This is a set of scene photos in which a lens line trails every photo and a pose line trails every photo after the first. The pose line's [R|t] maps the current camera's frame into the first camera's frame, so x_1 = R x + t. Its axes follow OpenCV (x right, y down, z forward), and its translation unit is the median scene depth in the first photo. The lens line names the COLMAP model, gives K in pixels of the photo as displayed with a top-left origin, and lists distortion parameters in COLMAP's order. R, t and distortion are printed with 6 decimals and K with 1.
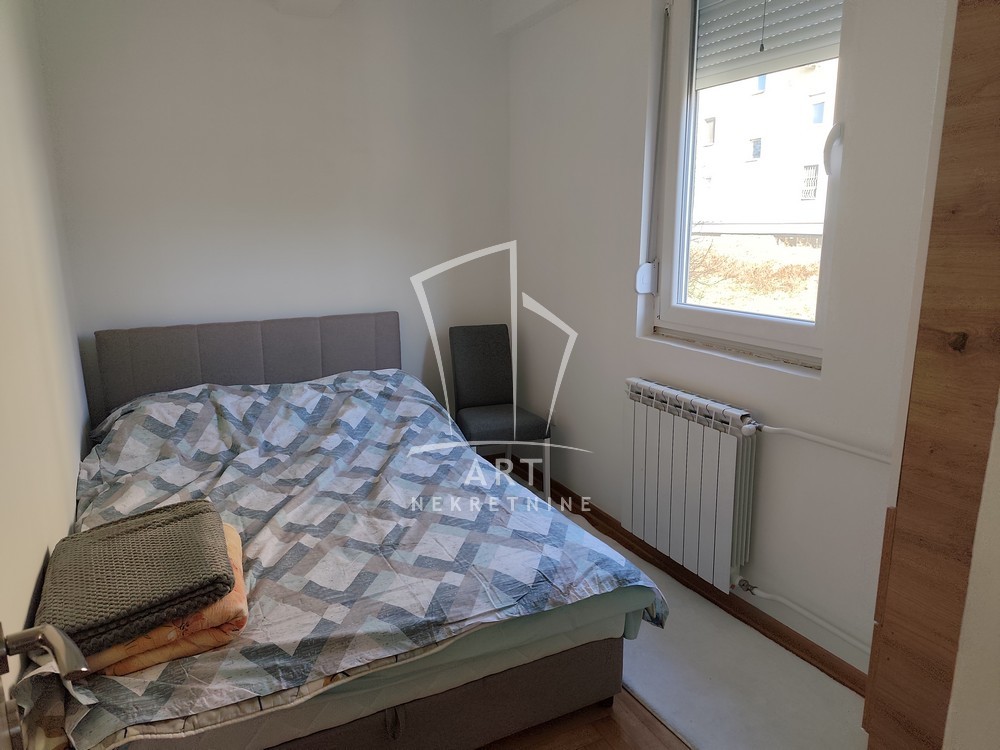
lens RADIAL K [[691.0, 0, 500.0], [0, 691.0, 375.0], [0, 0, 1]] dist [0.057267, -0.058670]
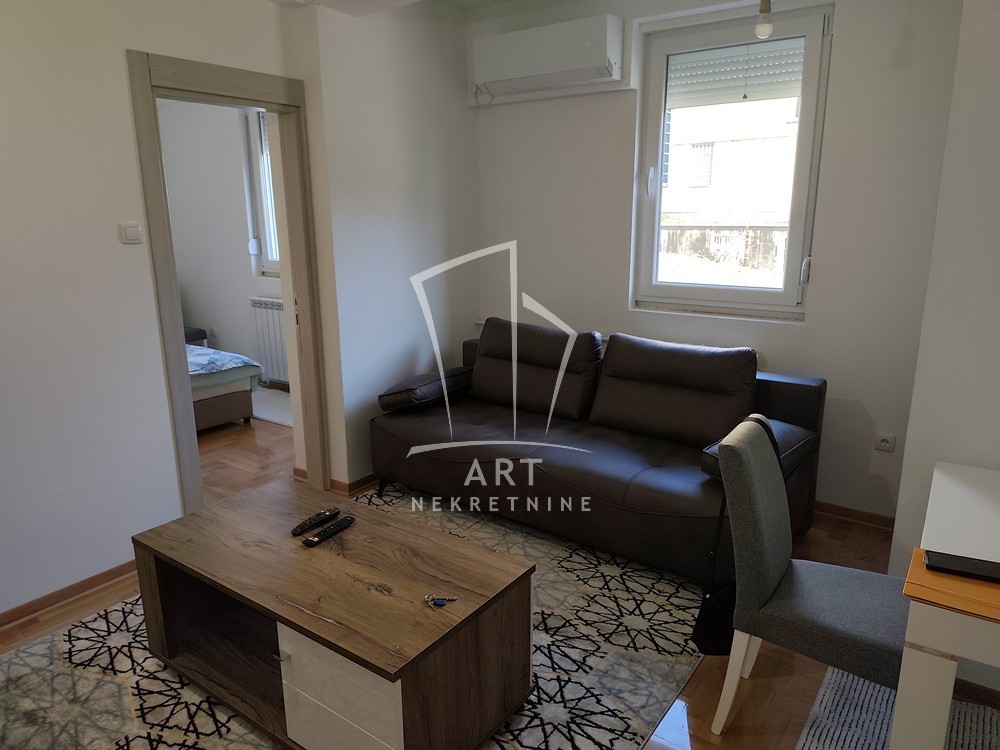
lens RADIAL K [[691.0, 0, 500.0], [0, 691.0, 375.0], [0, 0, 1]] dist [0.057267, -0.058670]
pose [[0.892985, -0.107593, 0.437037, -0.074896], [0.098098, 0.994190, 0.044317, 0.215089], [-0.439265, 0.003298, 0.898351, -1.144711]]
